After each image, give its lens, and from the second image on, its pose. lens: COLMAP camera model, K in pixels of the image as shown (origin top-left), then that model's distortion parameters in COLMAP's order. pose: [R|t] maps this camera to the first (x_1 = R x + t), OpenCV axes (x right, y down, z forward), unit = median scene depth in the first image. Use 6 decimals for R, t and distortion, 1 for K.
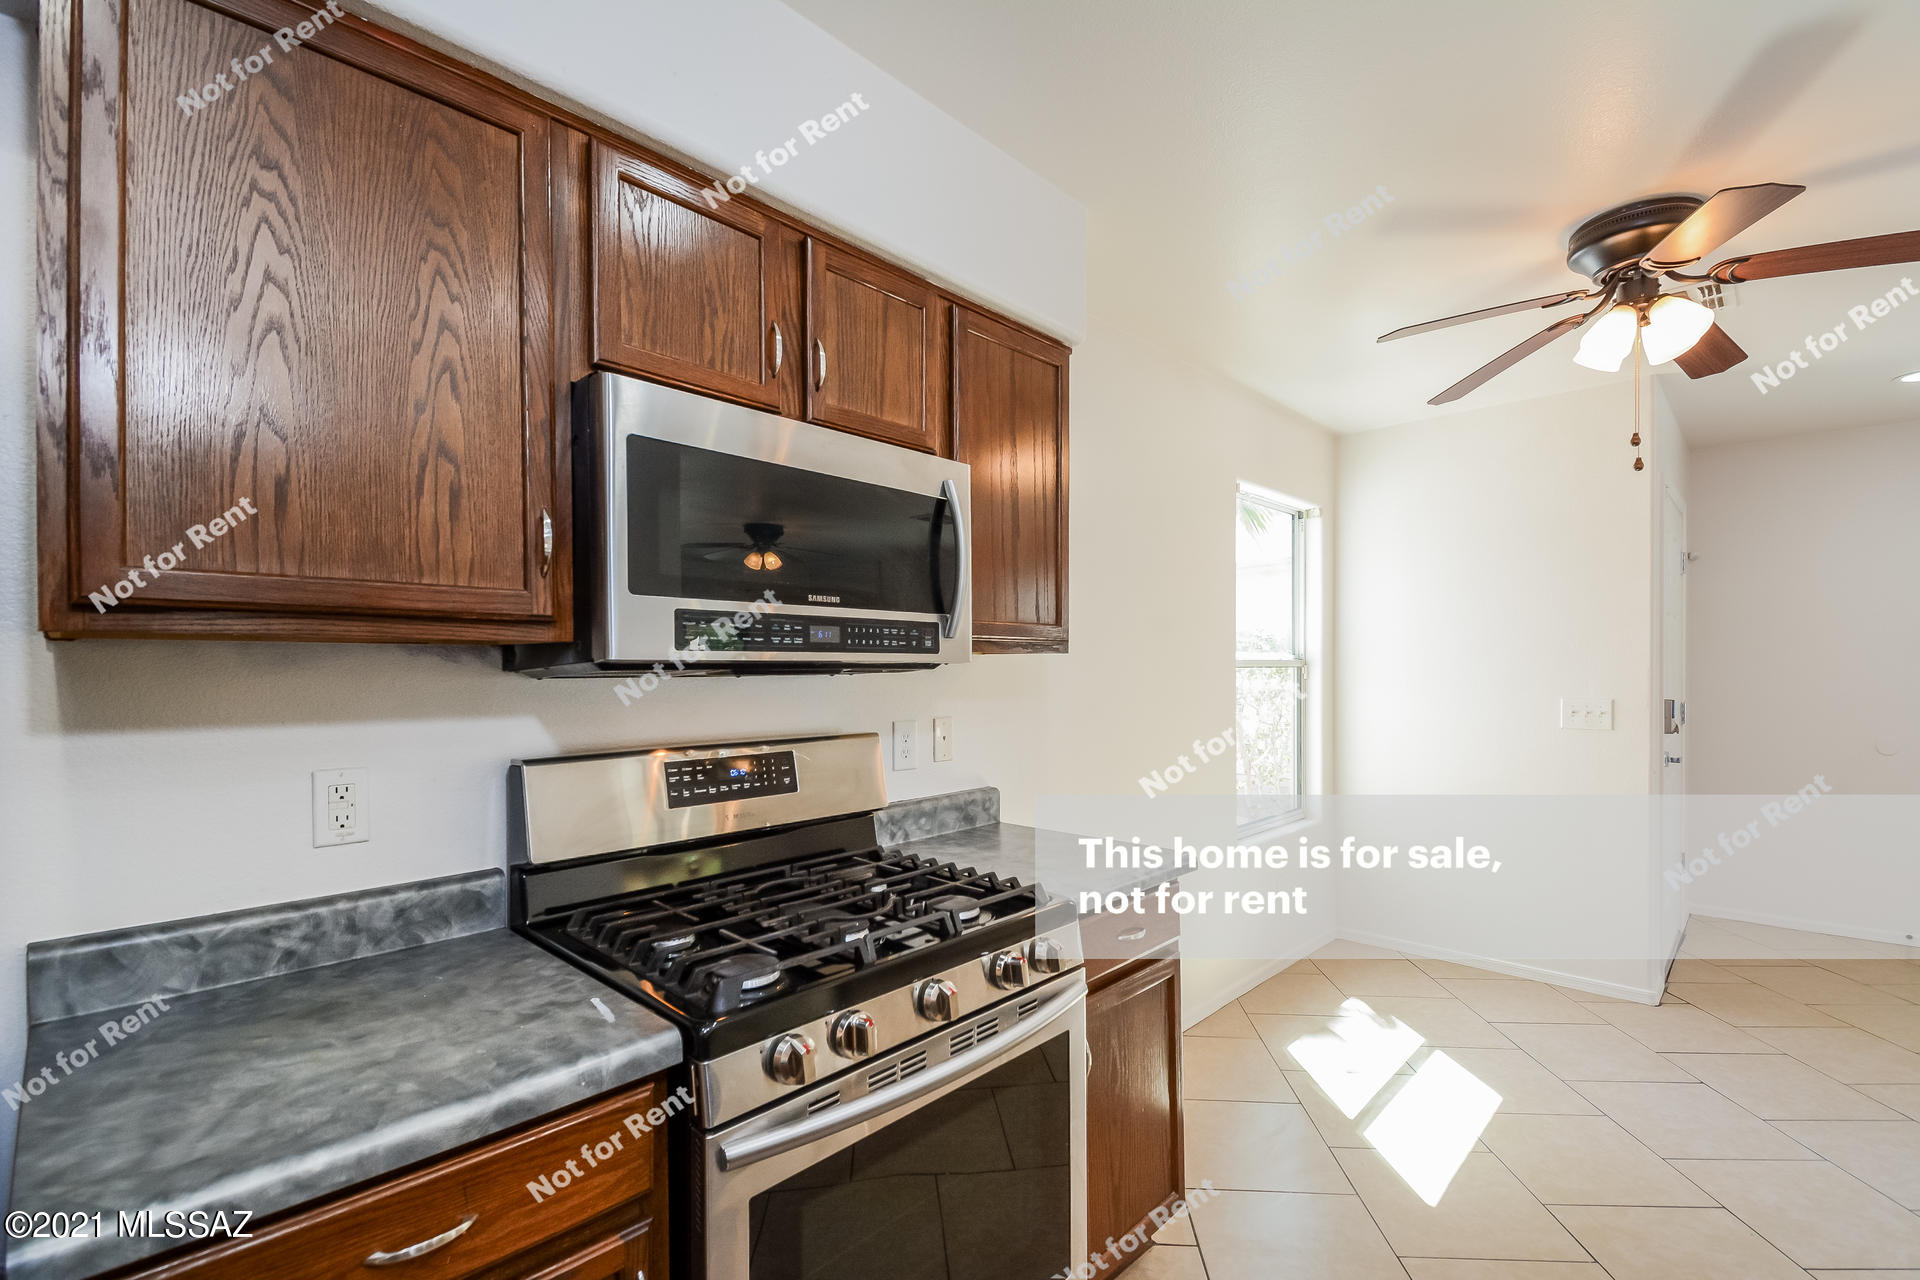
lens RADIAL K [[850.4, 0, 967.7], [0, 850.4, 673.3], [0, 0, 1]] dist [0.022883, -0.015669]
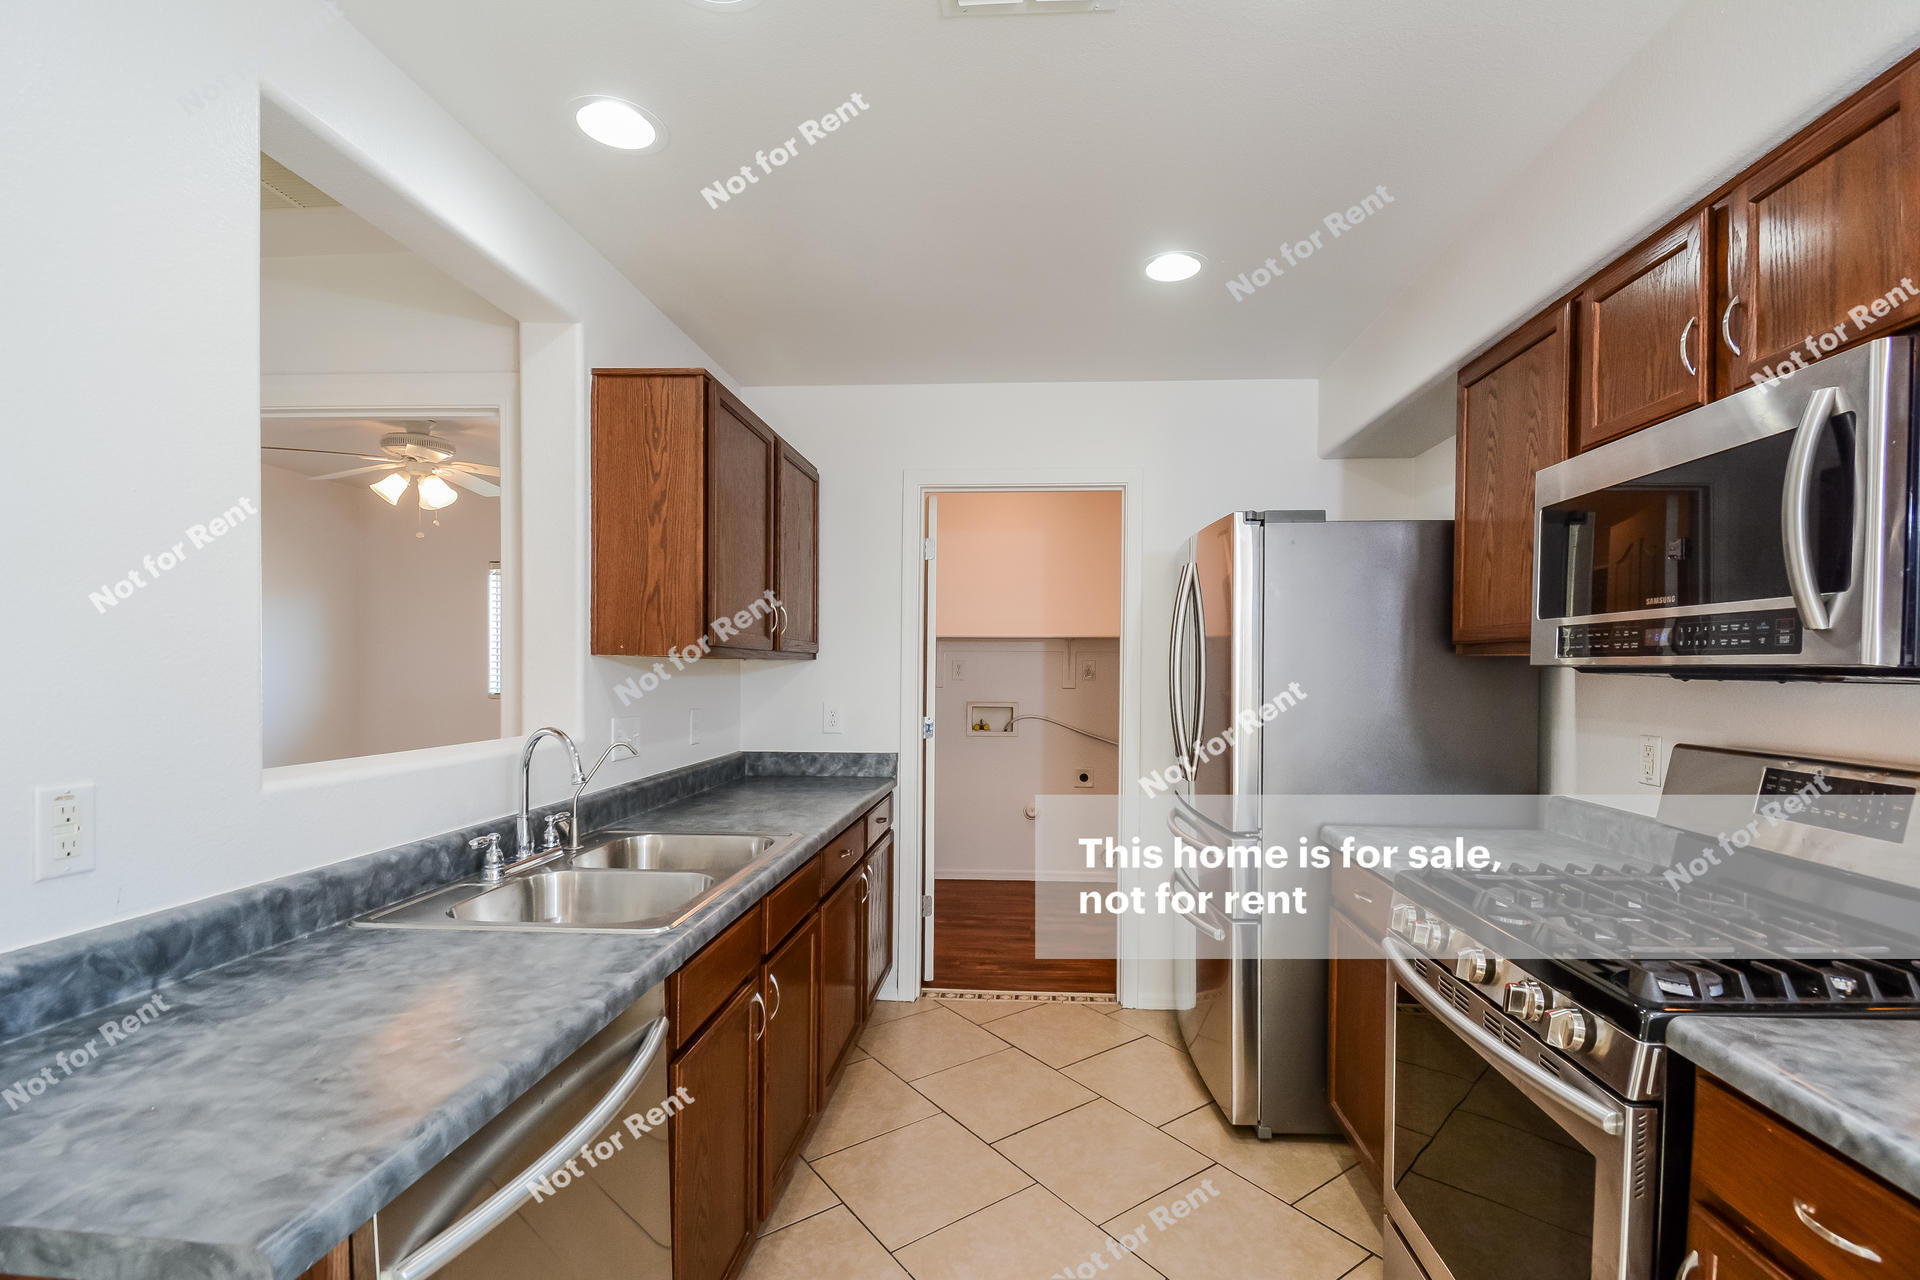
lens RADIAL K [[854.8, 0, 999.1], [0, 854.8, 688.2], [0, 0, 1]] dist [0.021678, -0.016537]
pose [[-0.758651, 0.015143, -0.651322, 0.741678], [-0.008703, 0.999405, 0.033373, -0.010122], [0.651440, 0.030987, -0.758067, 0.899980]]
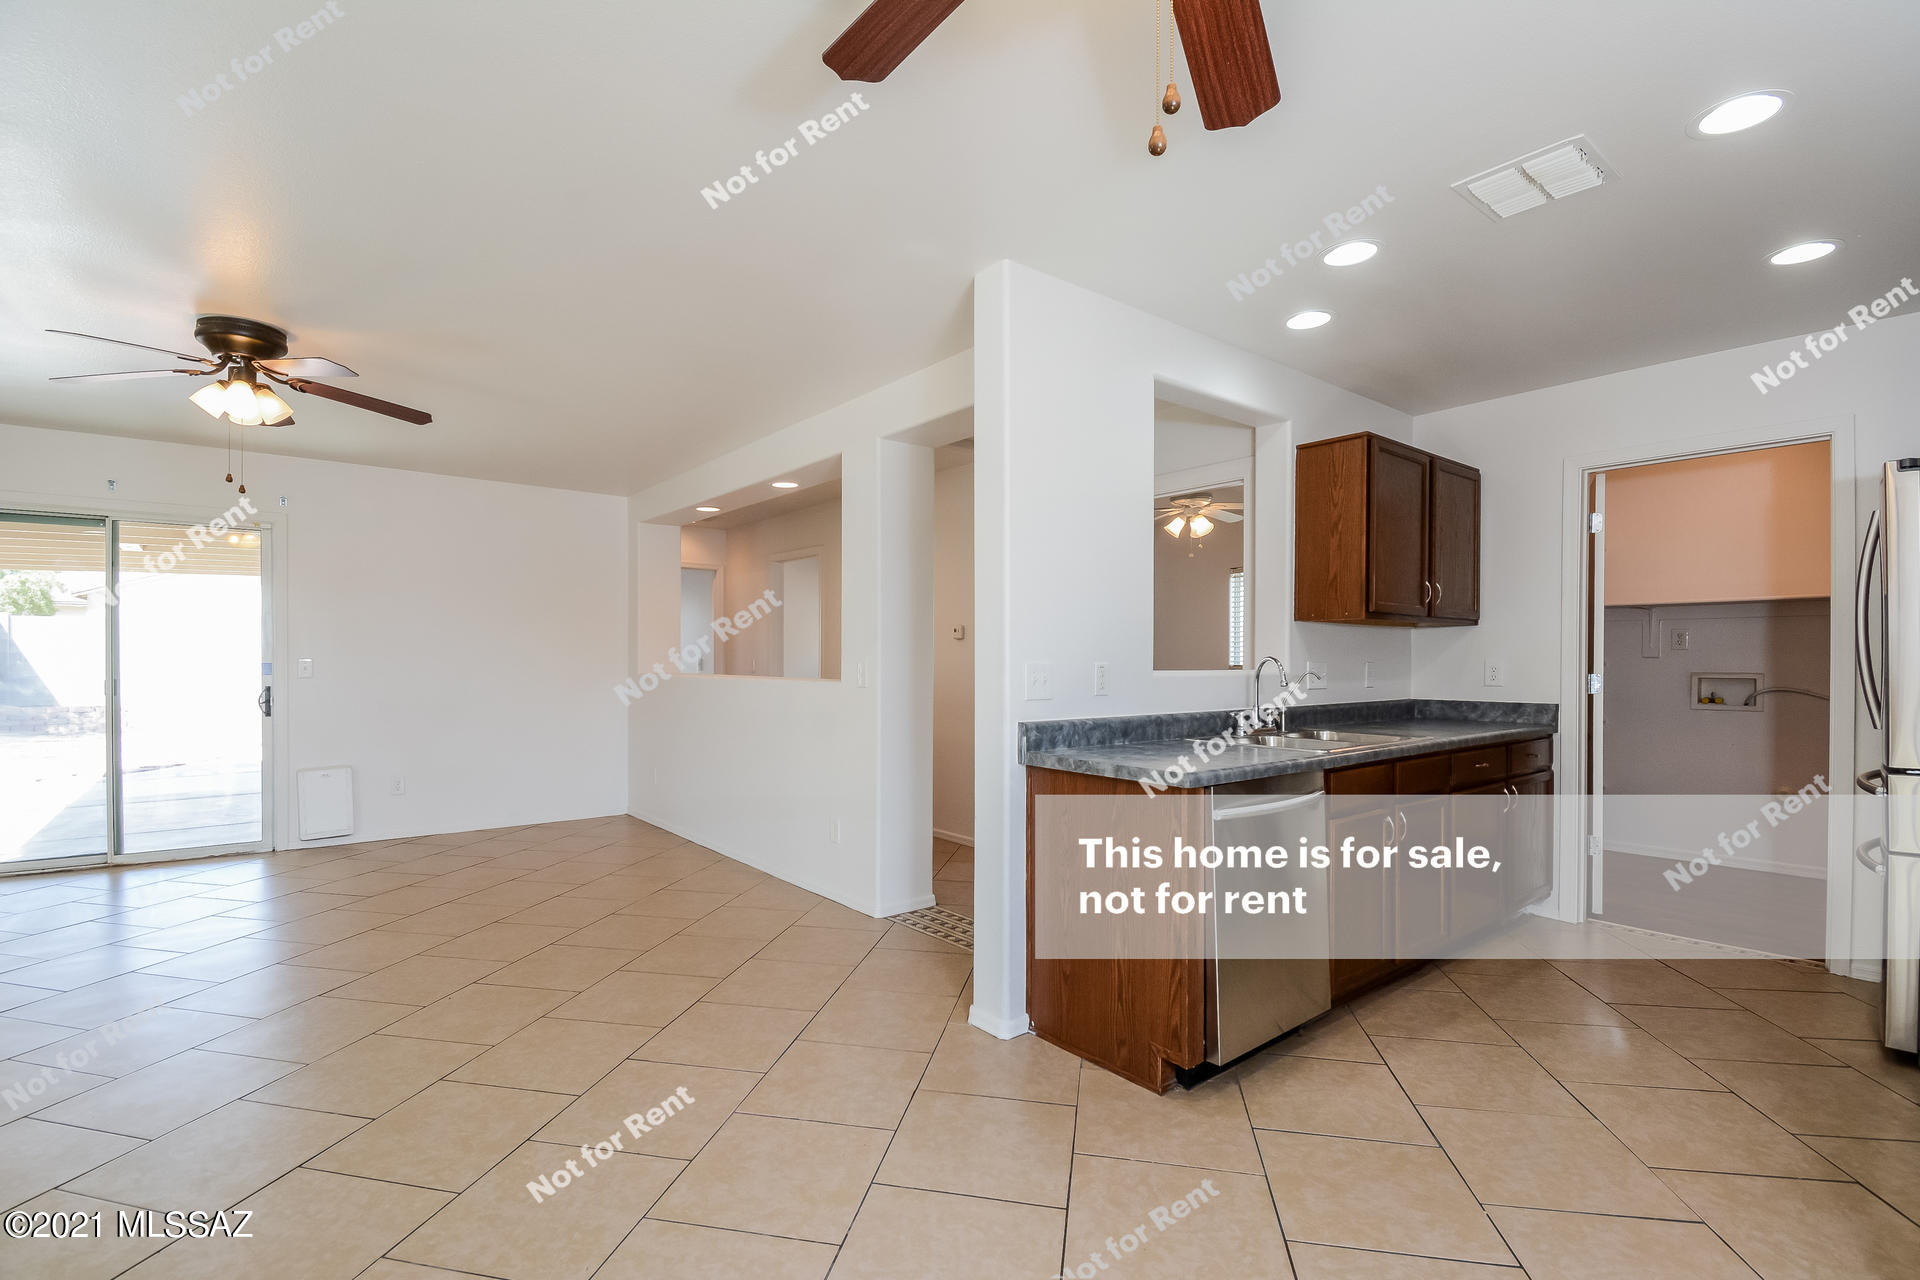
lens RADIAL K [[880.8, 0, 929.1], [0, 880.8, 656.1], [0, 0, 1]] dist [0.025485, -0.022950]
pose [[-0.989730, 0.002645, 0.142924, 0.910700], [0.002804, 0.999996, 0.000906, 0.058501], [-0.142921, 0.001297, -0.989733, 1.651799]]
